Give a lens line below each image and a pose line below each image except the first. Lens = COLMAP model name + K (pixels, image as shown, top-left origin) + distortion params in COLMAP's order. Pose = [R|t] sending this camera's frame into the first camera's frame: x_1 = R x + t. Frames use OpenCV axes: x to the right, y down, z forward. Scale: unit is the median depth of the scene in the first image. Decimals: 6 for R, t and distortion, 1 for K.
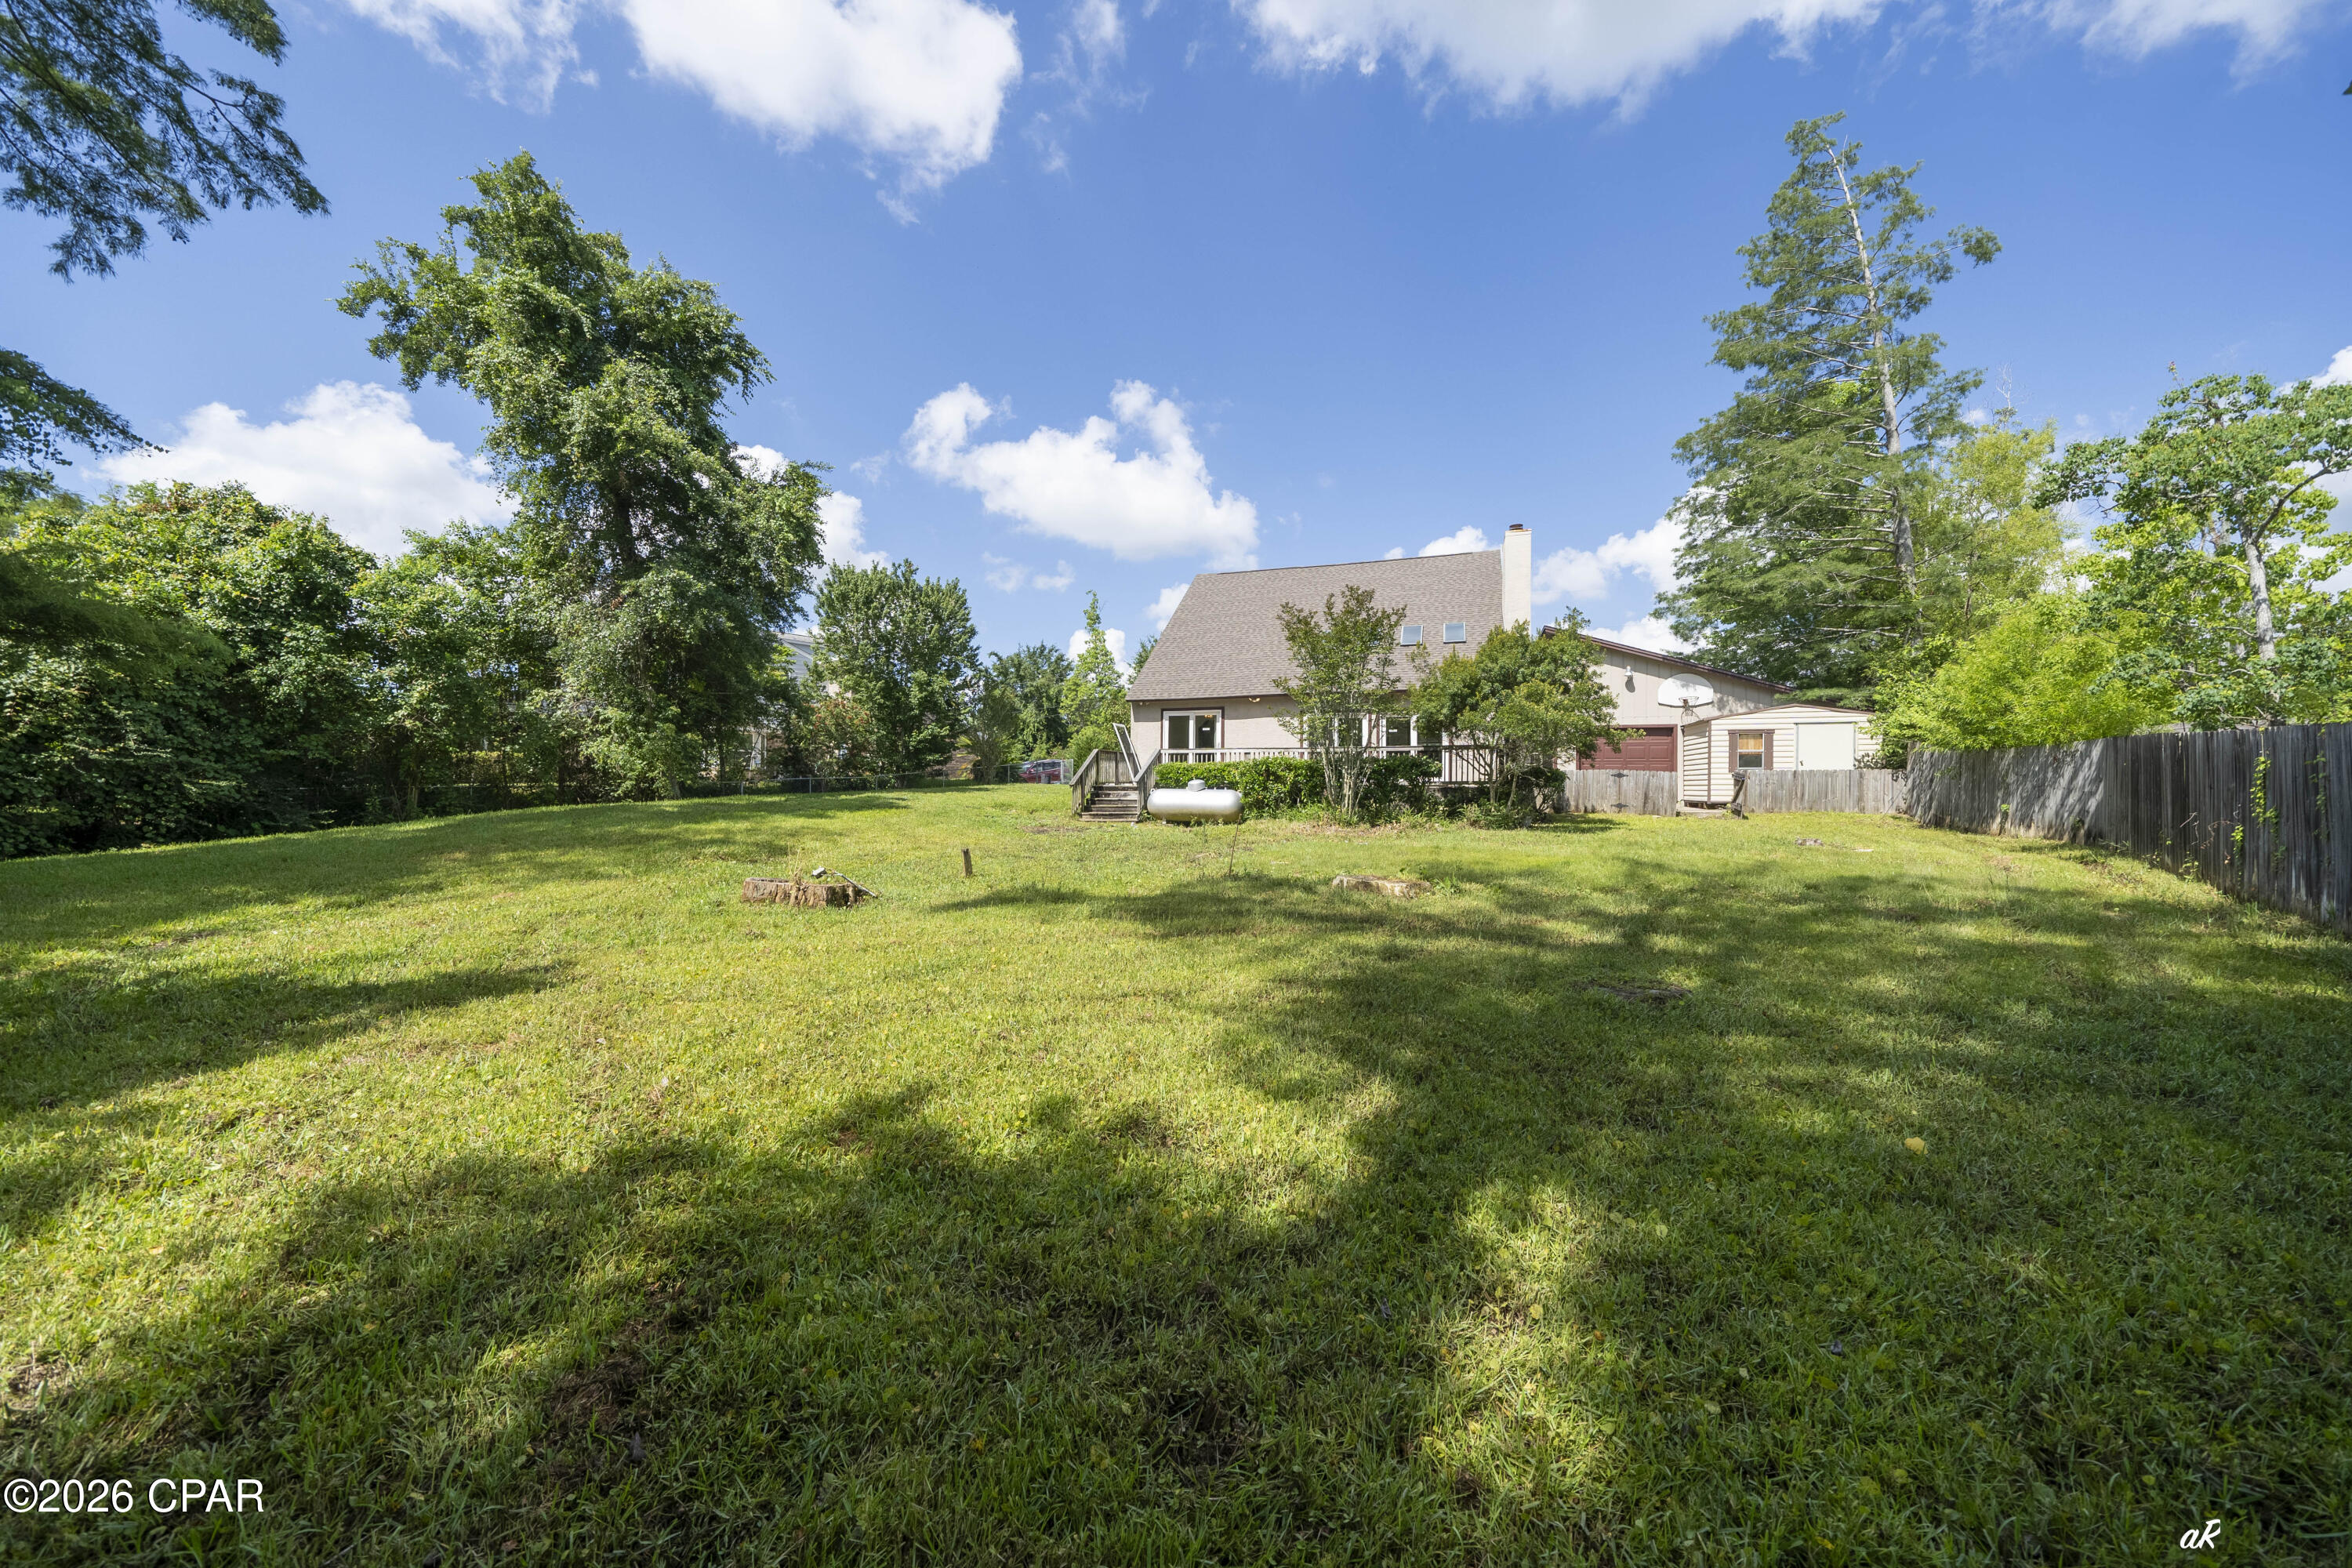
lens RADIAL K [[836.2, 0, 1185.1], [0, 836.2, 799.6], [0, 0, 1]] dist [-0.000497, -0.000119]
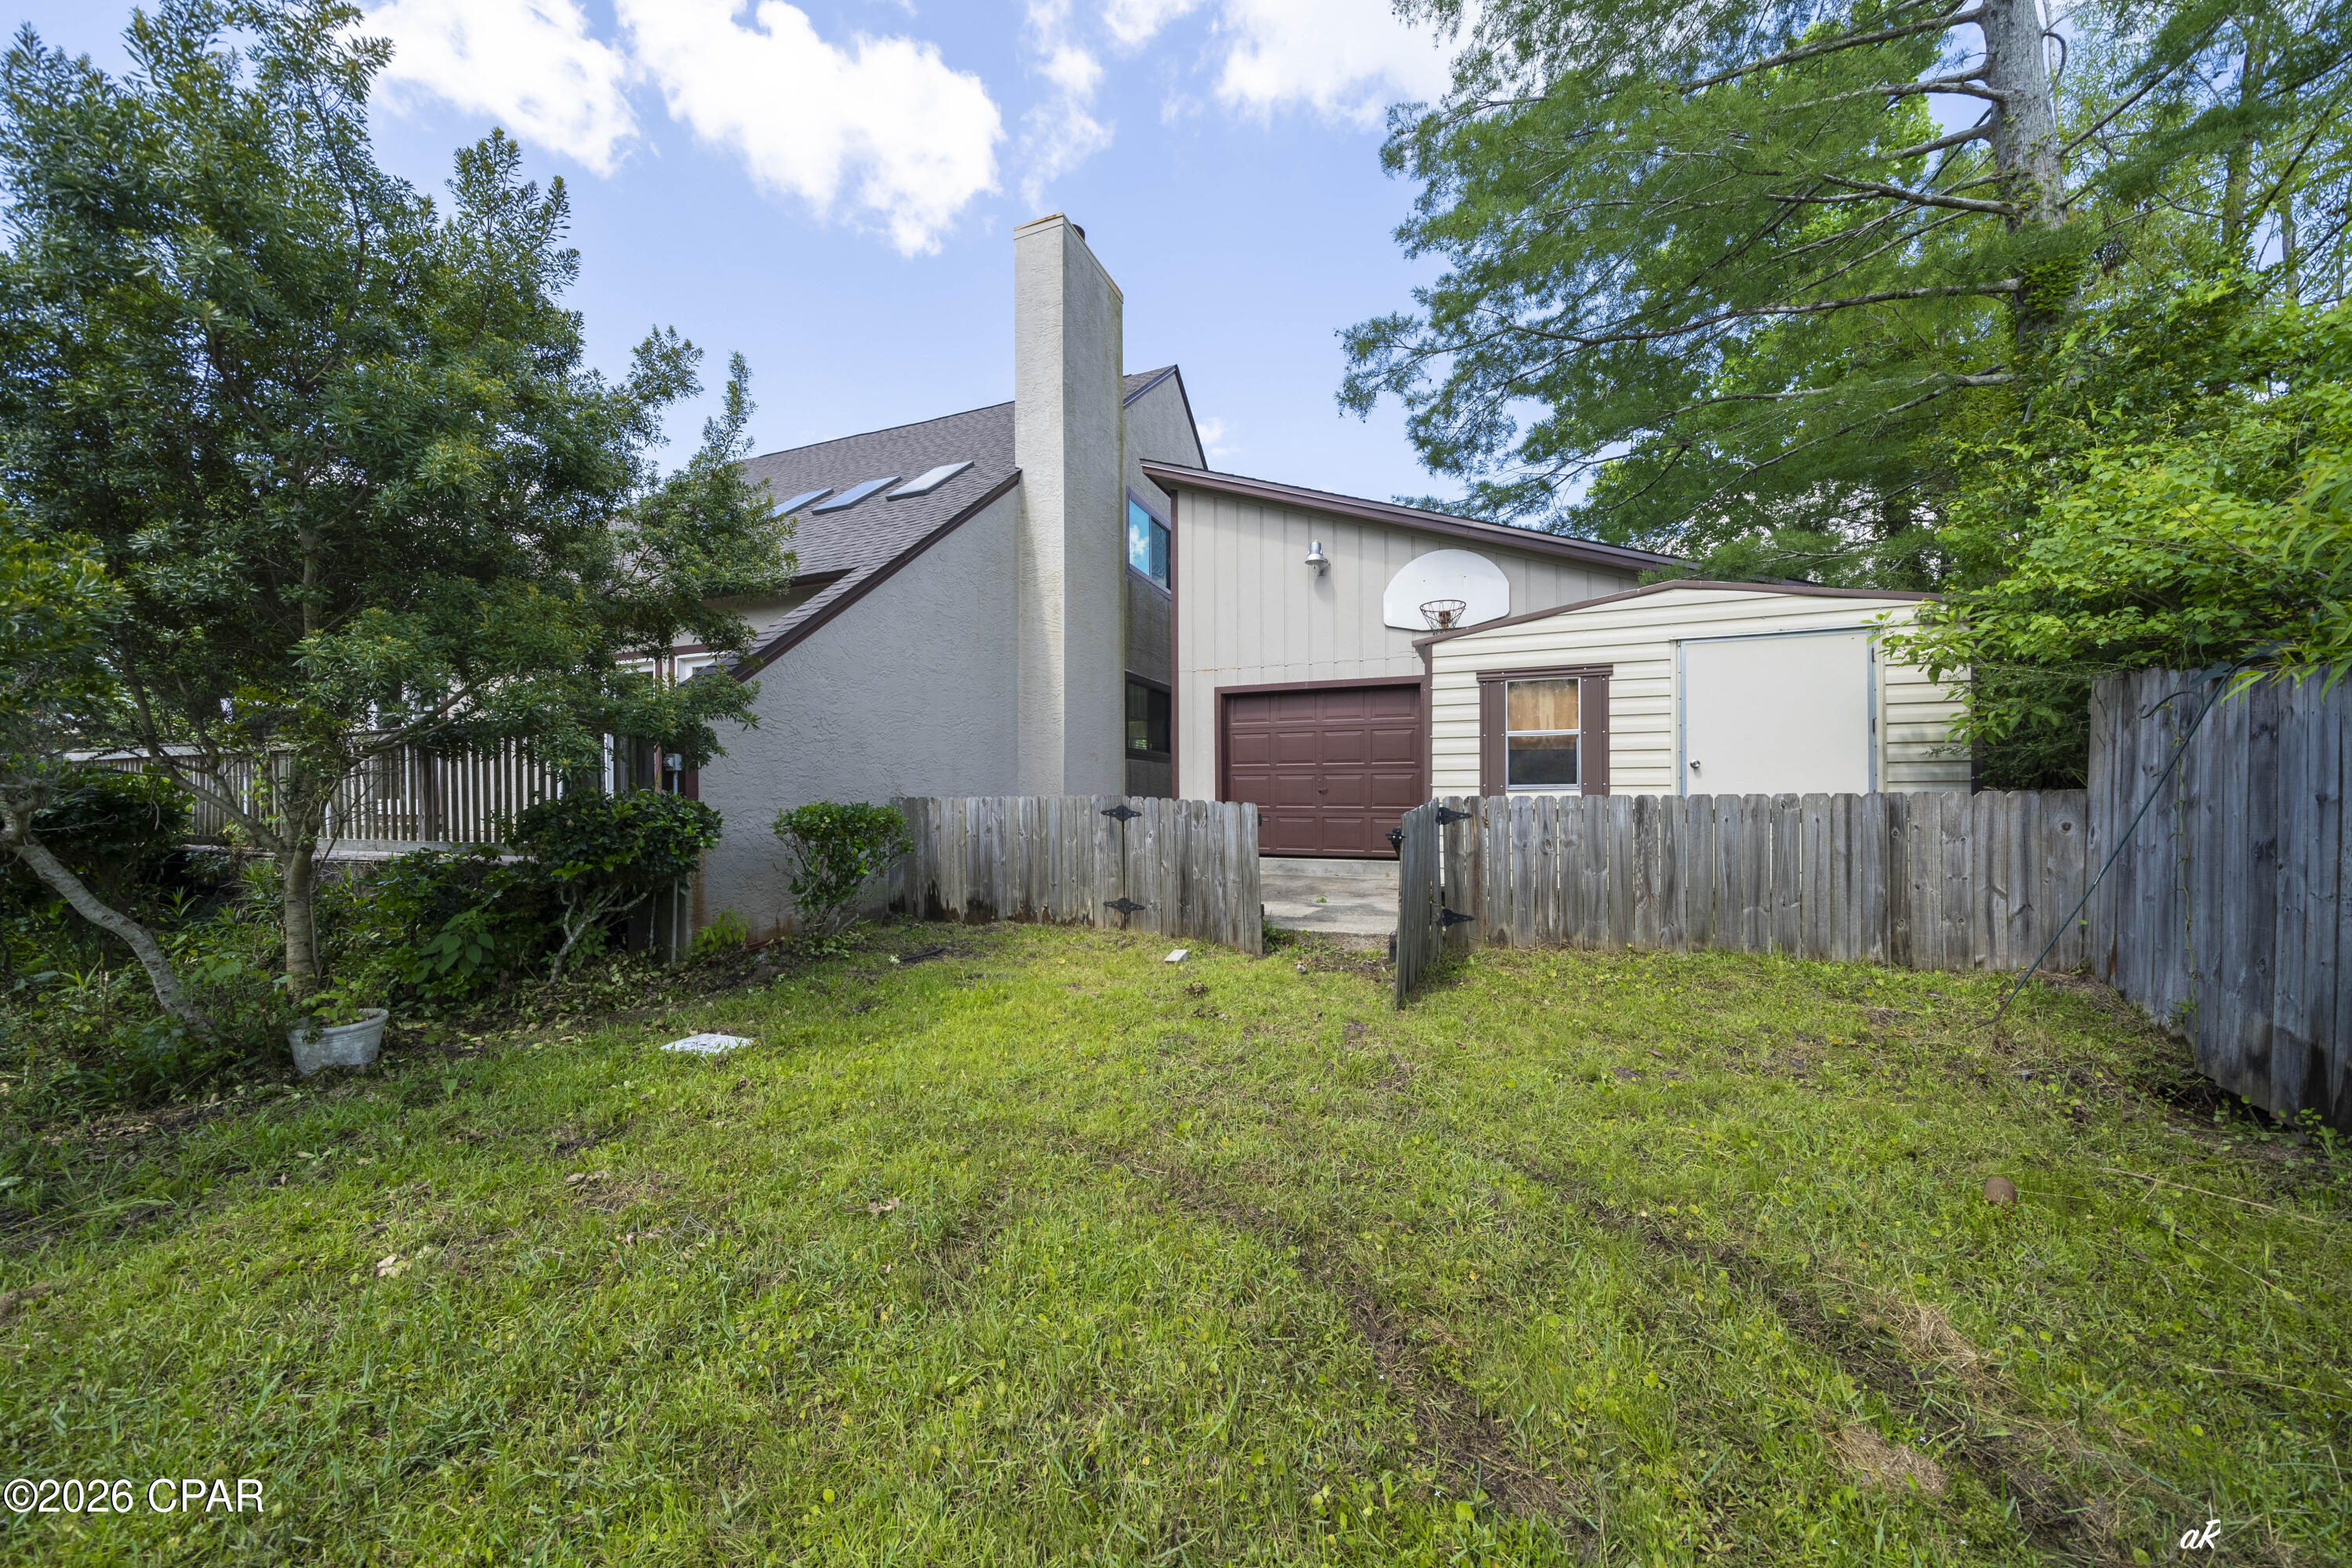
lens RADIAL K [[836.2, 0, 1185.1], [0, 836.2, 799.6], [0, 0, 1]] dist [-0.000497, -0.000119]
pose [[0.998298, -0.008475, -0.057701, 0.587273], [0.007813, 0.999901, -0.011701, -0.031551], [0.057794, 0.011230, 0.998265, 0.708495]]
